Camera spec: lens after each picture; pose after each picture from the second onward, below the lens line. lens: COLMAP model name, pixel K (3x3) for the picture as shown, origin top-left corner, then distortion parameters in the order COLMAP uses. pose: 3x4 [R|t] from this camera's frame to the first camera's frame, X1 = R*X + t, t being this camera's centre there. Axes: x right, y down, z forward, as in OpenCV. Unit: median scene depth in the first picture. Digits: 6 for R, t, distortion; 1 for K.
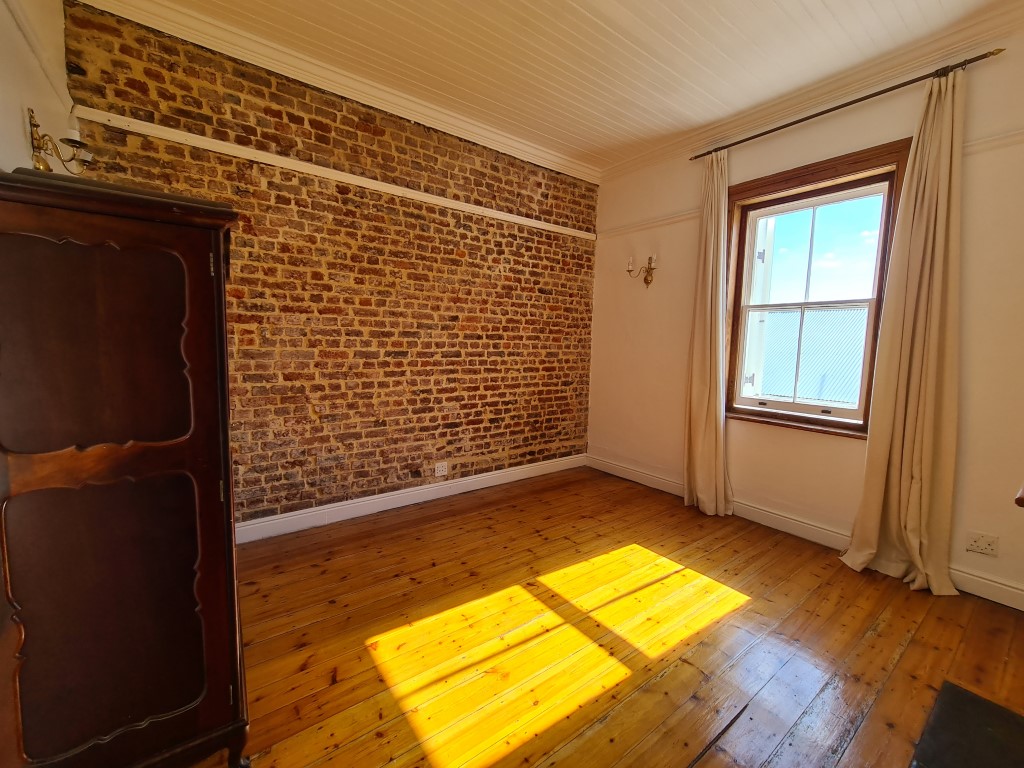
lens RADIAL K [[418.4, 0, 511.3], [0, 418.4, 382.3], [0, 0, 1]] dist [-0.004761, -0.000495]
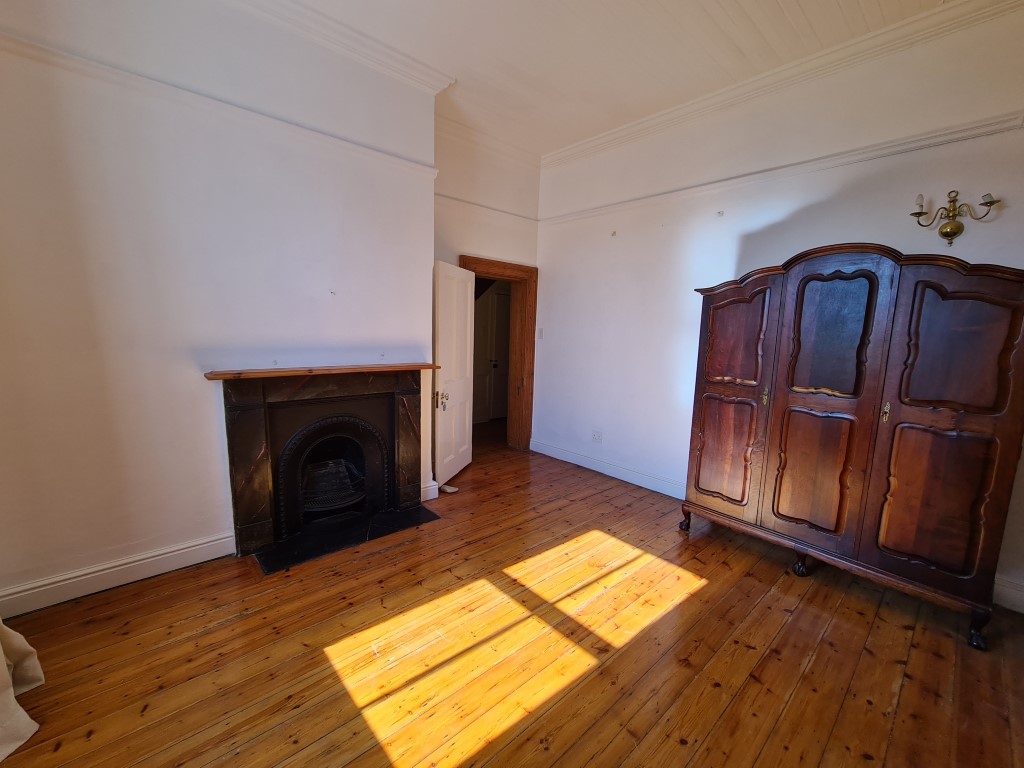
lens RADIAL K [[418.4, 0, 511.7], [0, 418.4, 383.9], [0, 0, 1]] dist [-0.004761, -0.000495]
pose [[-0.994222, -0.041293, -0.099082, 0.358386], [-0.062445, 0.973277, 0.220980, -0.181555], [0.087309, 0.225891, -0.970232, 1.867428]]
